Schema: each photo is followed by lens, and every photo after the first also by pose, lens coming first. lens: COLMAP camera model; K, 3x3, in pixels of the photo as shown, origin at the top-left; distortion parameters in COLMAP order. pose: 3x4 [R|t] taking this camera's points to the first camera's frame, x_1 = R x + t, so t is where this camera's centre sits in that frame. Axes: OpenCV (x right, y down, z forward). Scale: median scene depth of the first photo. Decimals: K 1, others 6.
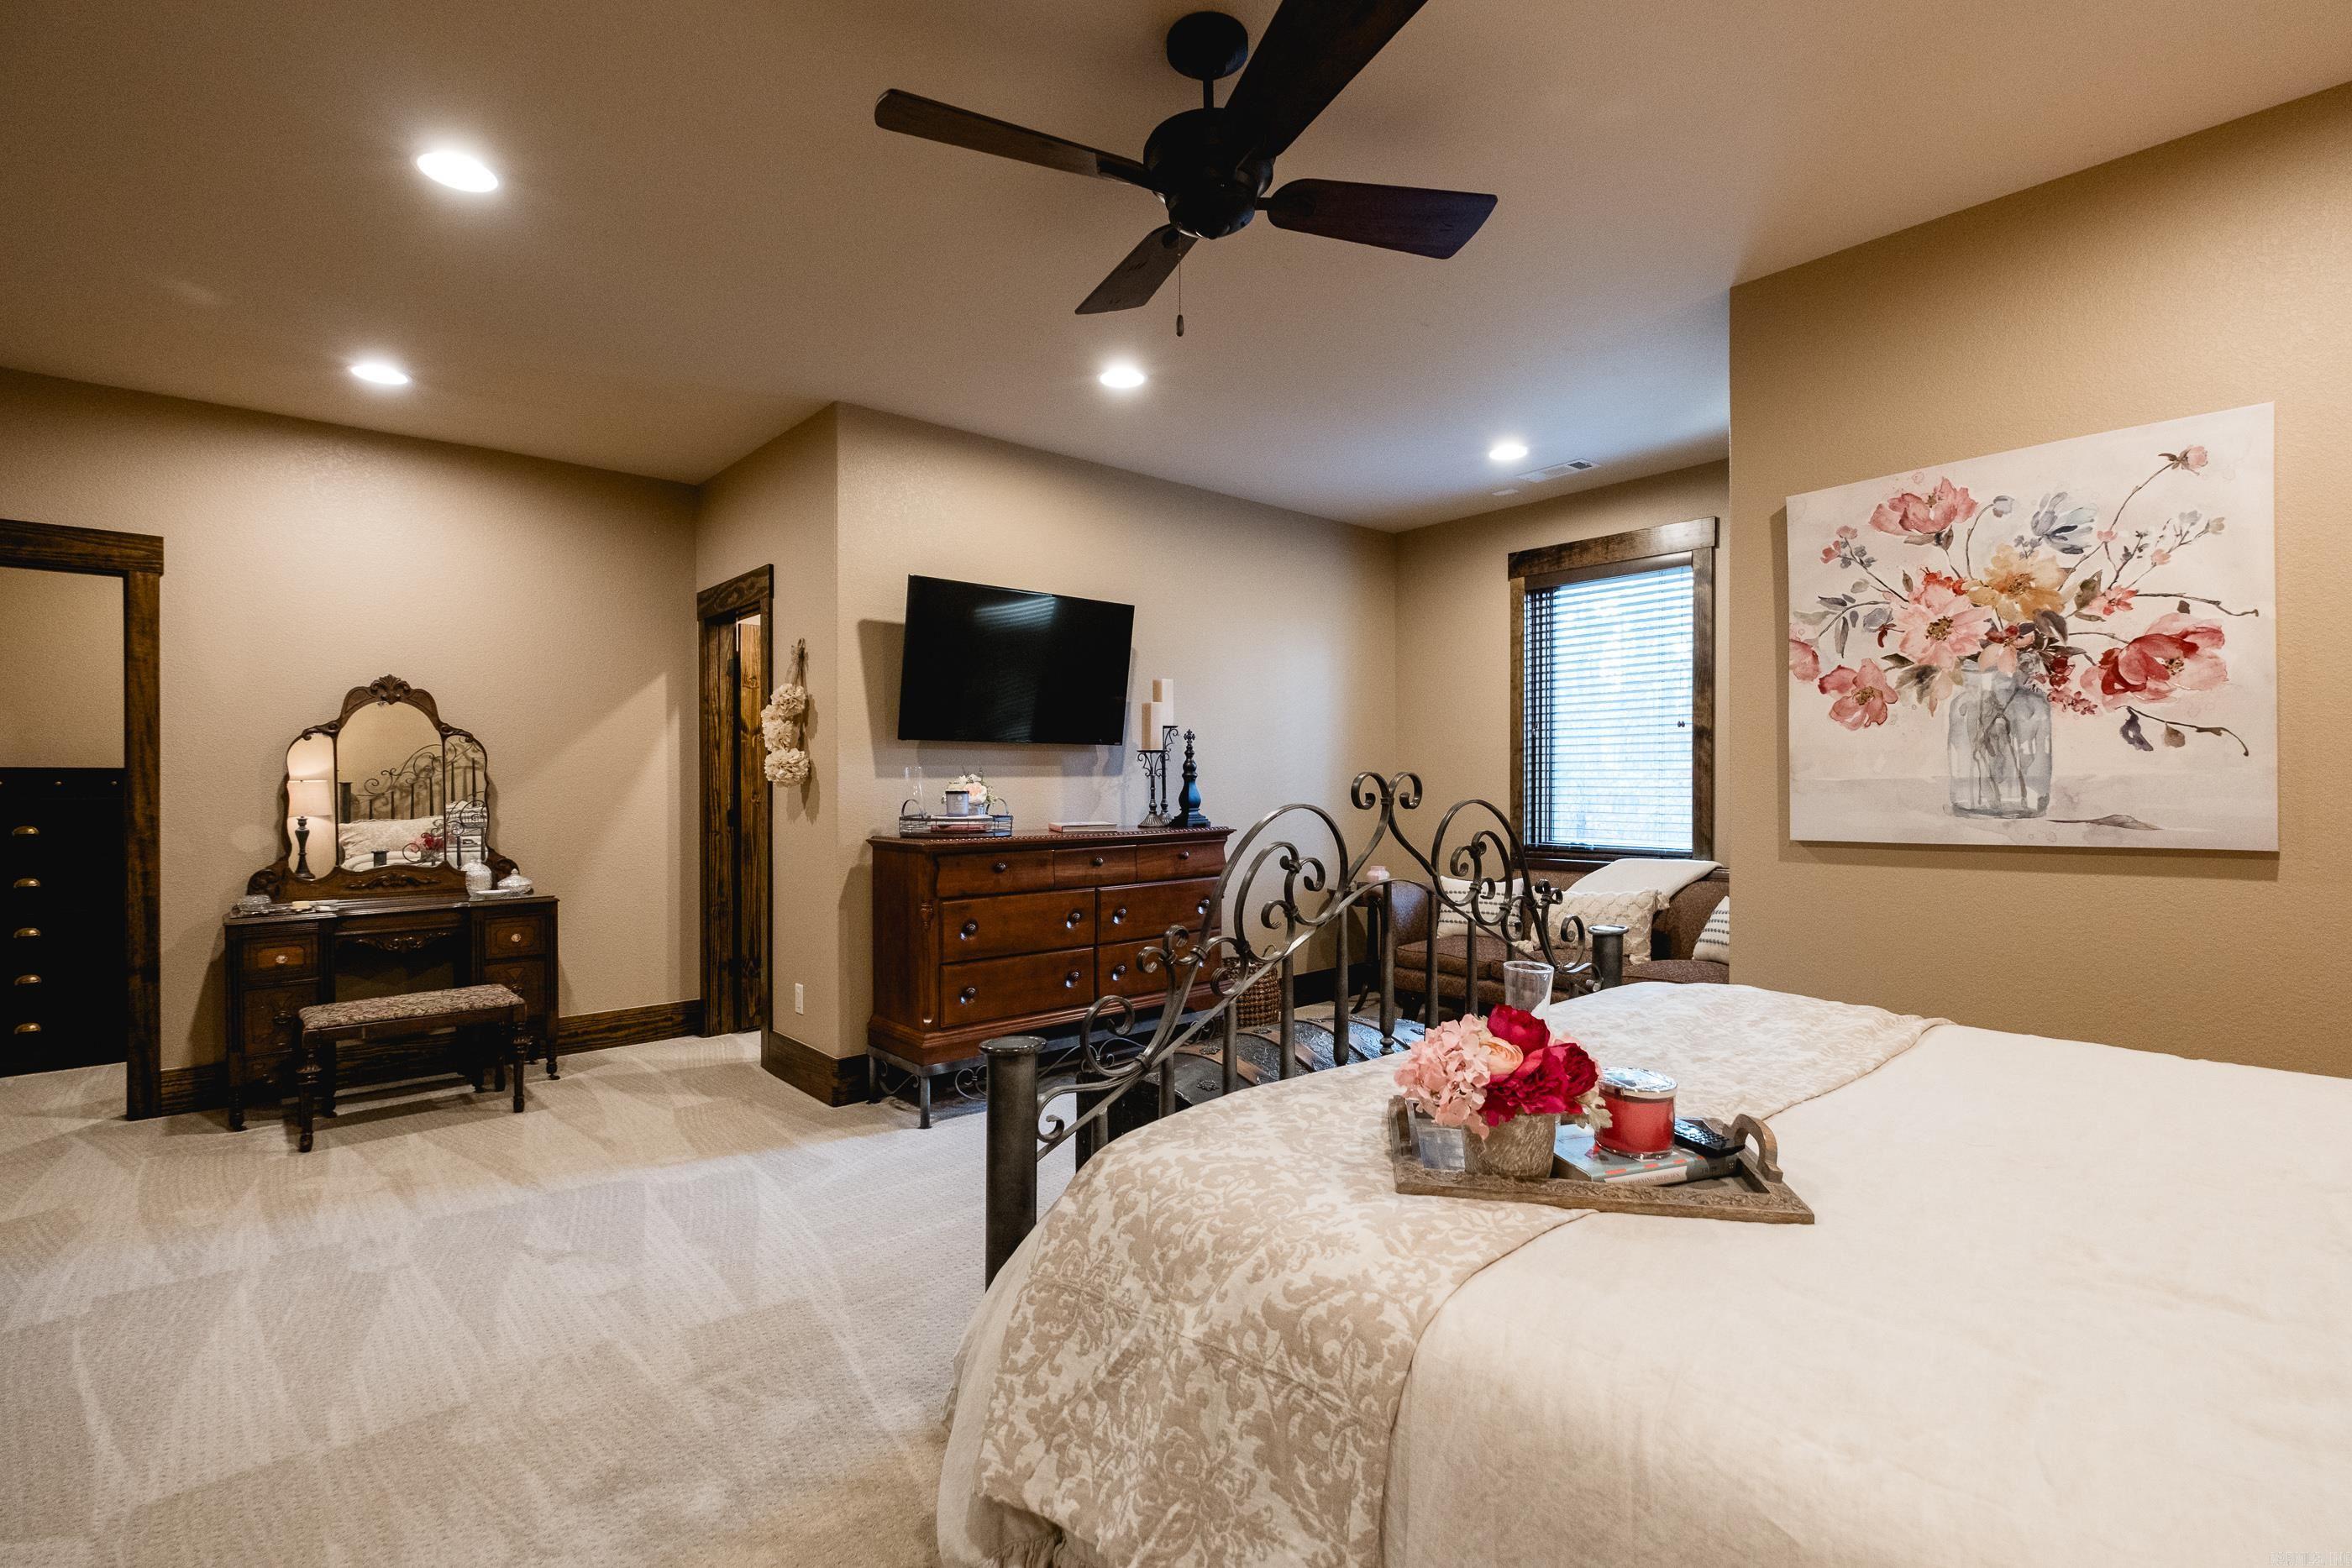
lens RADIAL K [[1017.0, 0, 1177.6], [0, 1017.0, 791.1], [0, 0, 1]] dist [0.000197, -0.002336]
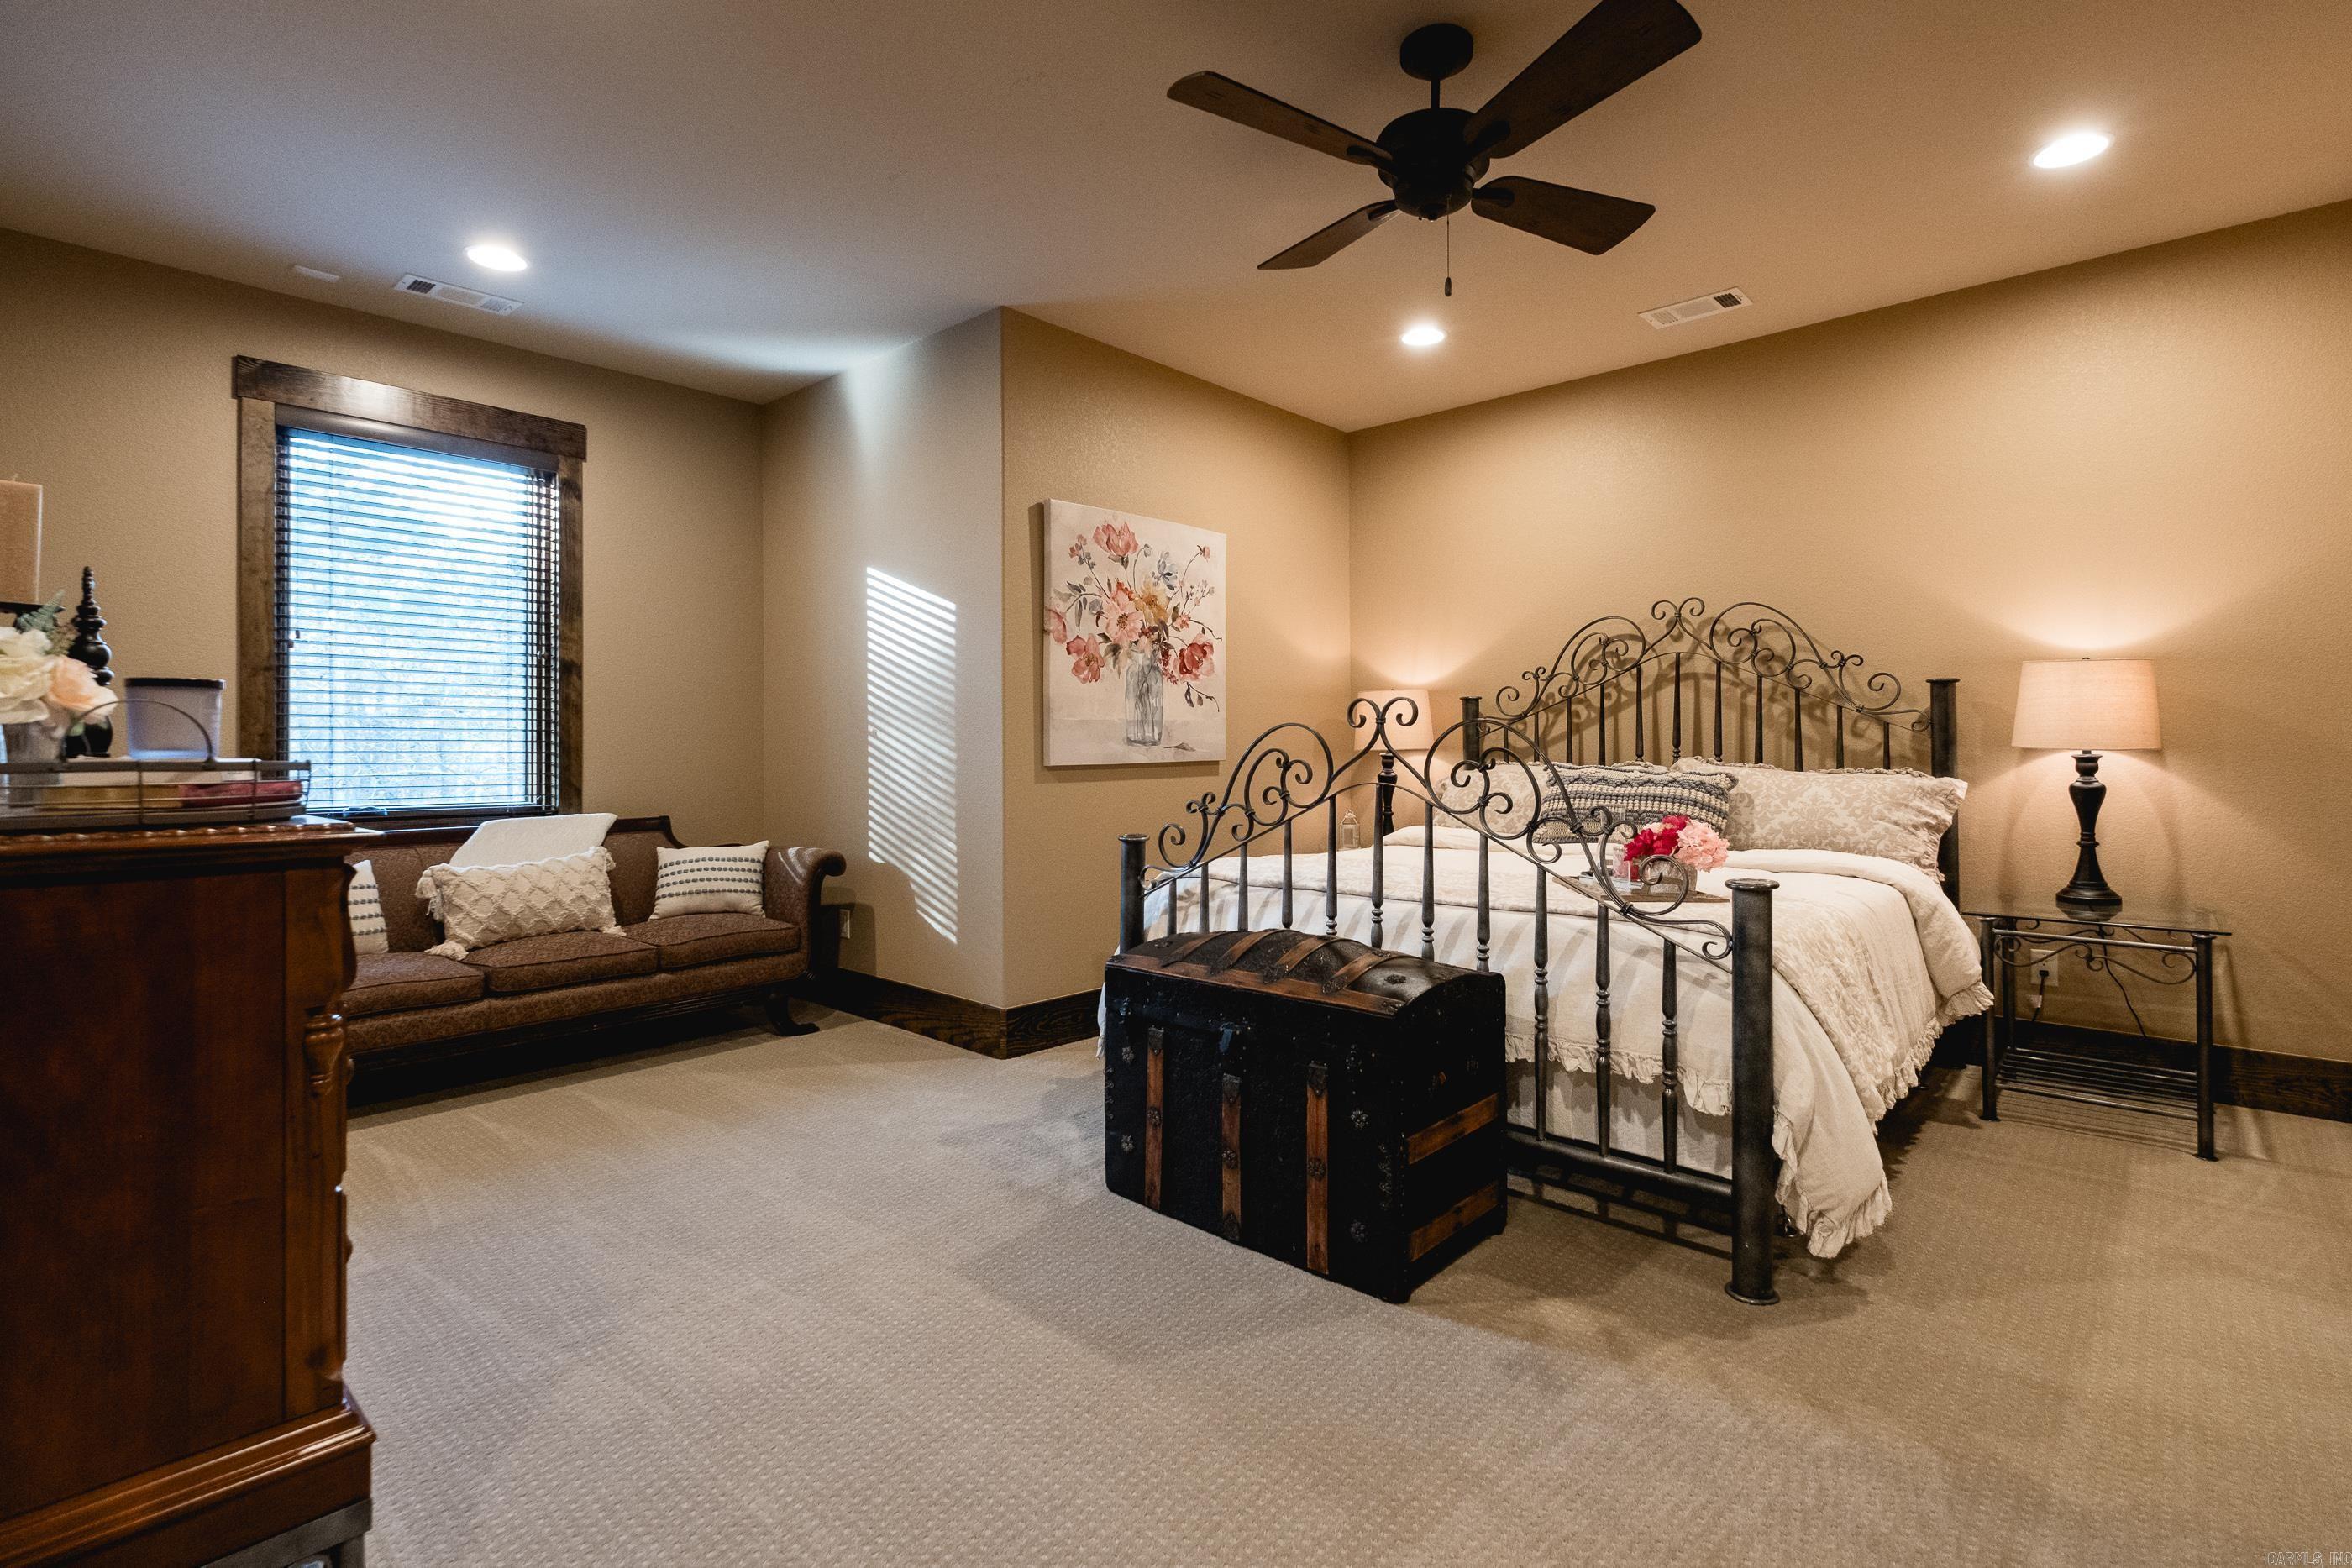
lens RADIAL K [[1081.7, 0, 1196.9], [0, 1081.7, 739.1], [0, 0, 1]] dist [-0.000772, 0.001381]
pose [[-0.083857, 0.013273, 0.996389, -0.874920], [0.008398, 0.999885, -0.012612, 0.037658], [-0.996442, 0.007310, -0.083959, 1.054518]]
